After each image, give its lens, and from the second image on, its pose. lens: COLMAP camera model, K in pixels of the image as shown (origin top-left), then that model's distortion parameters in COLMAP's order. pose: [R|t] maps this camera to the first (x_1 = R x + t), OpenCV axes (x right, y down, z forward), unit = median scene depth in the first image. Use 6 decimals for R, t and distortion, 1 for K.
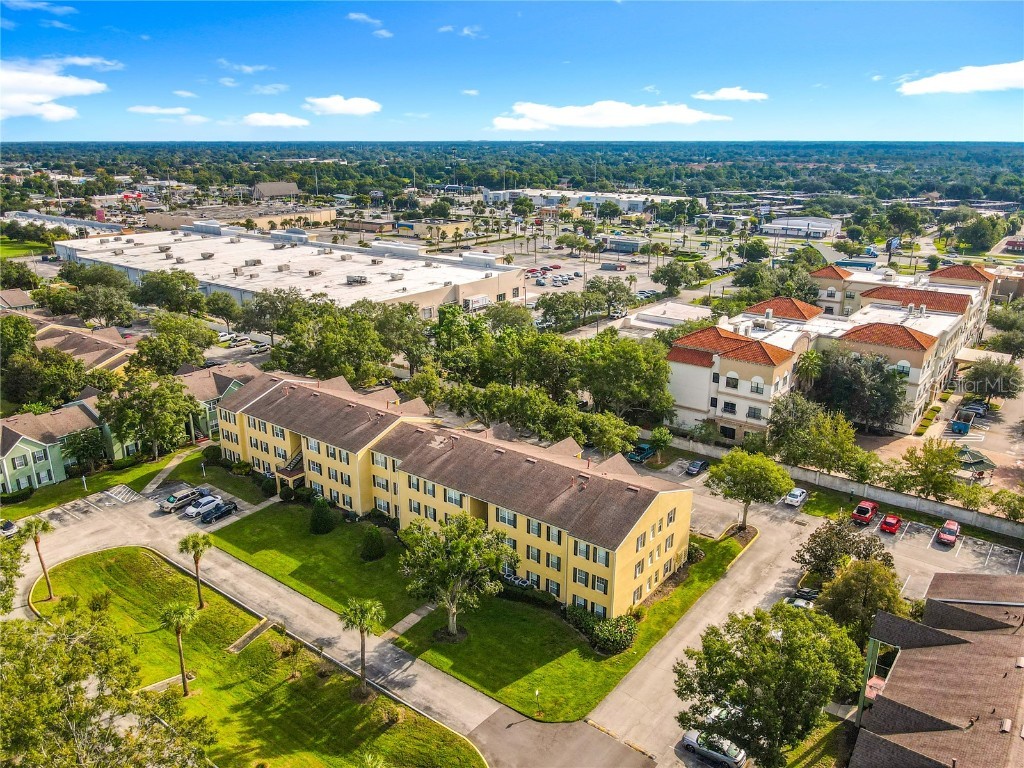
lens RADIAL K [[747.7, 0, 517.5], [0, 747.7, 392.2], [0, 0, 1]] dist [0.011386, 0.008406]
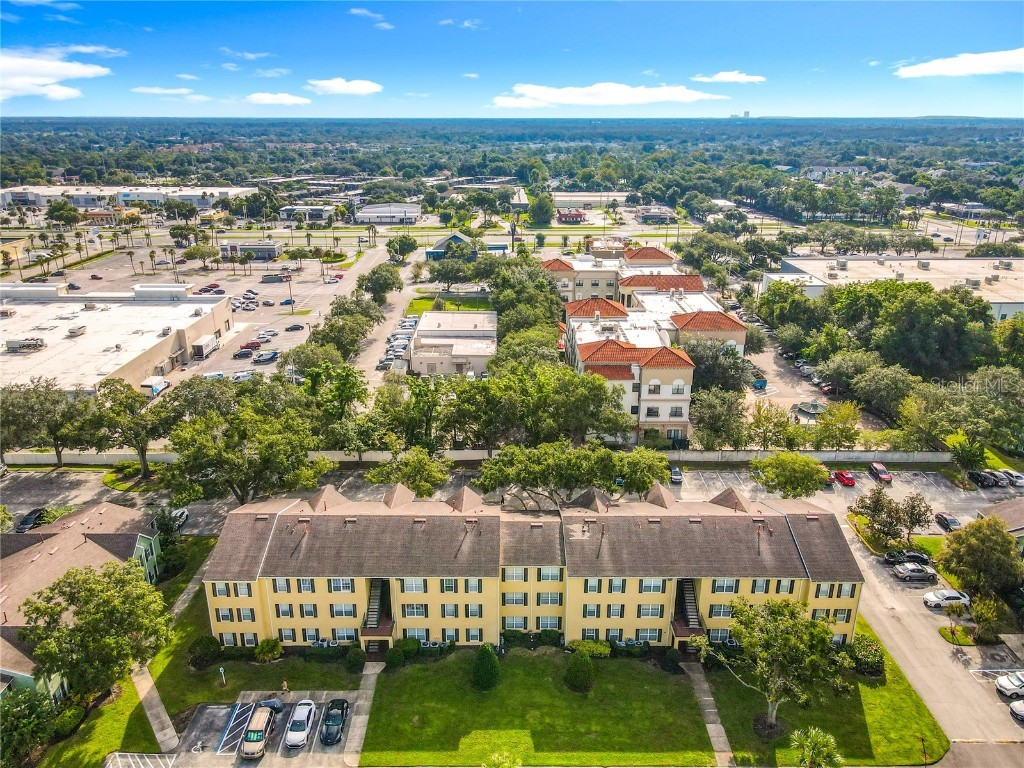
lens RADIAL K [[747.7, 0, 508.8], [0, 747.7, 376.6], [0, 0, 1]] dist [0.011386, 0.008406]
pose [[0.793368, -0.200681, 0.574712, -0.575253], [0.195213, 0.978110, 0.072057, -0.172810], [-0.576592, 0.055024, 0.815177, 0.275060]]
